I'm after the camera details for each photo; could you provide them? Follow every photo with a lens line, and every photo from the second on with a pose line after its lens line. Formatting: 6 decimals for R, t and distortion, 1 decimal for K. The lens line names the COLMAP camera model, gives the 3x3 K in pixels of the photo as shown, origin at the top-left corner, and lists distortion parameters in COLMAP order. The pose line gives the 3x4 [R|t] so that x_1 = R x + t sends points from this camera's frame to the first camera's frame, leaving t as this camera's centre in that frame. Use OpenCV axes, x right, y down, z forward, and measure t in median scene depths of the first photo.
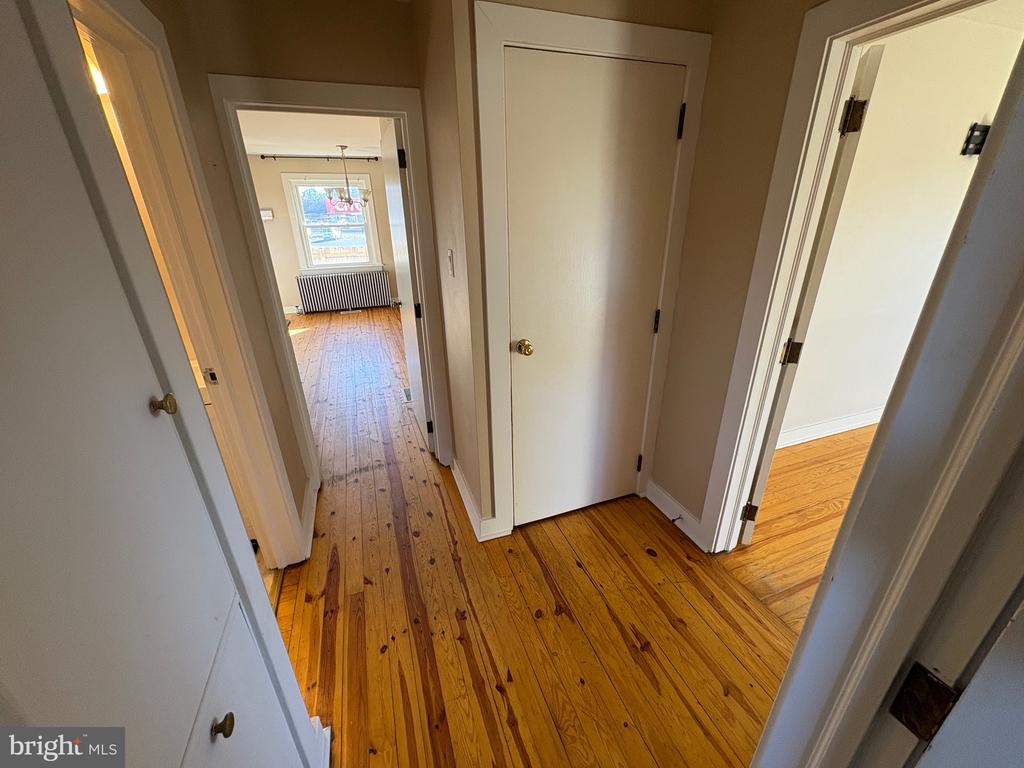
lens RADIAL K [[406.7, 0, 511.2], [0, 406.7, 382.9], [0, 0, 1]] dist [-0.002191, 0.000315]
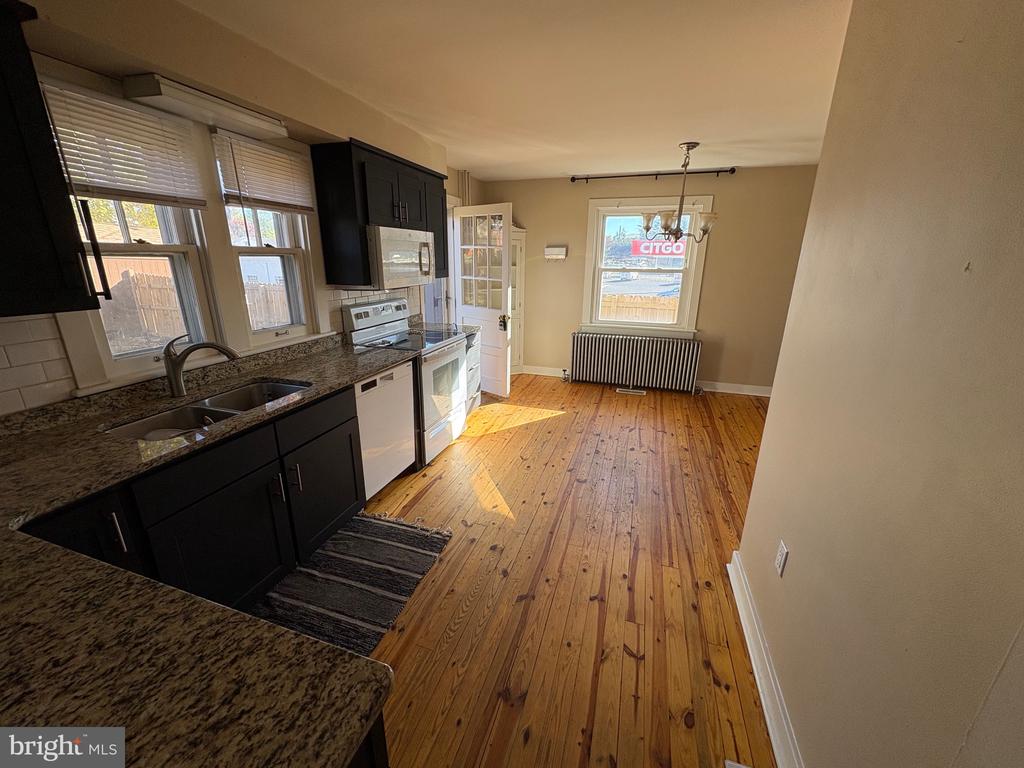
lens RADIAL K [[406.7, 0, 511.2], [0, 406.7, 382.9], [0, 0, 1]] dist [-0.002191, 0.000315]
pose [[0.785754, 0.205830, -0.583288, -0.170852], [-0.259979, 0.965568, -0.009493, -0.142730], [0.561250, 0.159102, 0.812210, 0.357859]]
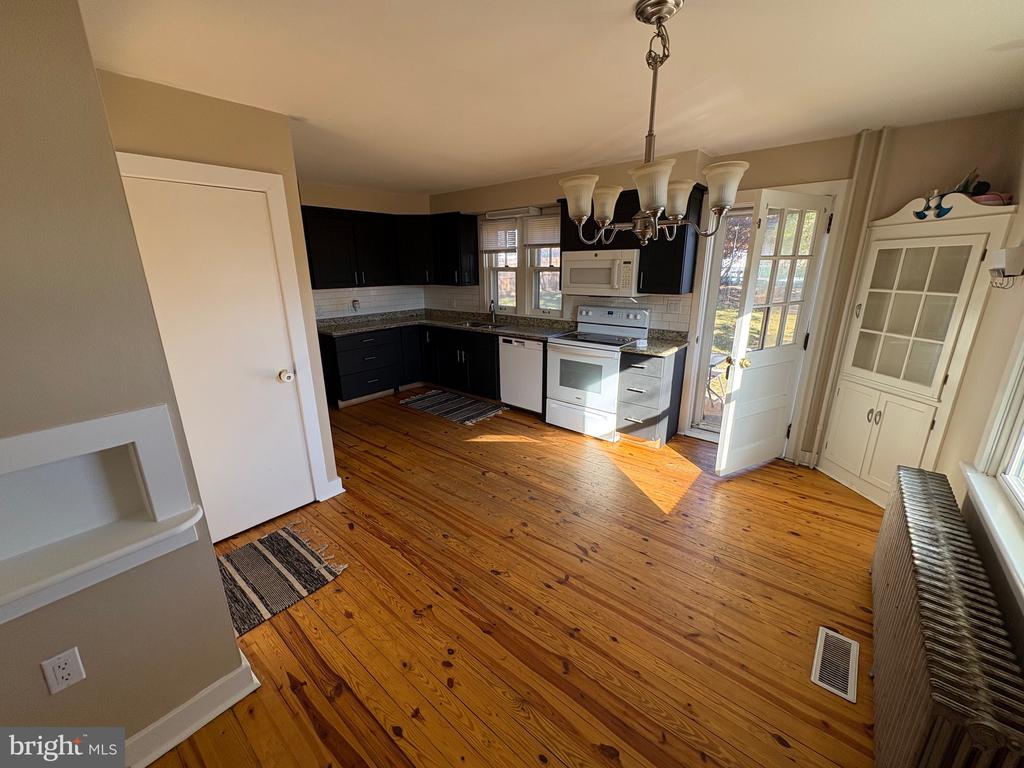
lens RADIAL K [[406.7, 0, 511.2], [0, 406.7, 382.9], [0, 0, 1]] dist [-0.002191, 0.000315]
pose [[-0.864893, 0.158020, -0.476434, -0.157429], [-0.175863, 0.793602, 0.582468, -0.447922], [0.470141, 0.587559, -0.658591, 1.066788]]
